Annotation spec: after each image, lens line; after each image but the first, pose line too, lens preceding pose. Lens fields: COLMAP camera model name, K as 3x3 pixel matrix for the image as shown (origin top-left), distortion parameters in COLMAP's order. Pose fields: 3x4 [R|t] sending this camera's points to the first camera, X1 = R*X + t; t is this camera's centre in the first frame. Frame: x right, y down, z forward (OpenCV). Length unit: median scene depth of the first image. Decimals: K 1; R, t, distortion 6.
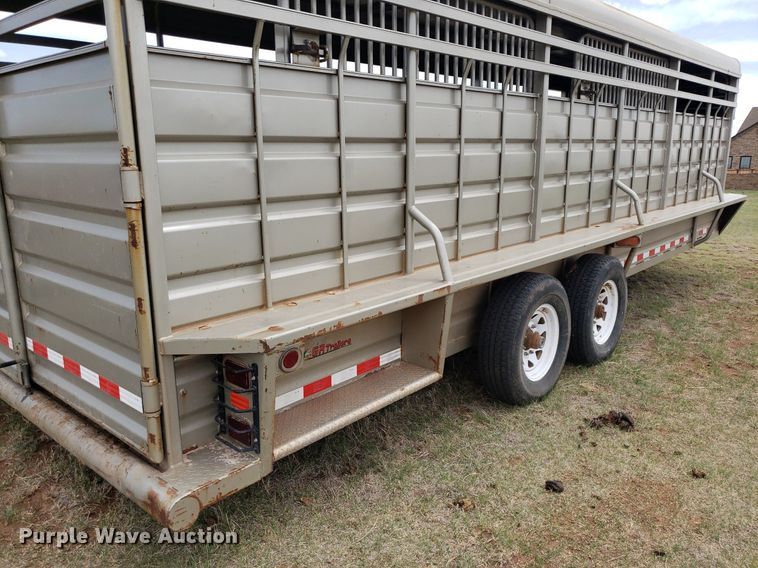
lens RADIAL K [[598.2, 0, 379.0], [0, 598.2, 284.0], [0, 0, 1]] dist [0.026686, -0.014128]
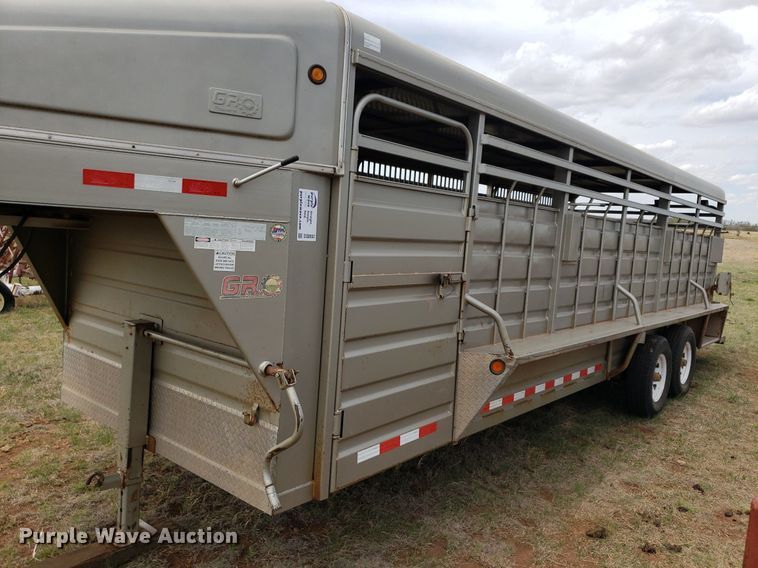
lens RADIAL K [[598.2, 0, 379.0], [0, 598.2, 284.0], [0, 0, 1]] dist [0.026686, -0.014128]
pose [[0.998240, 0.051652, 0.029136, -0.122146], [-0.046541, 0.986834, -0.154893, 0.031956], [-0.036753, 0.153264, 0.987502, -0.138450]]
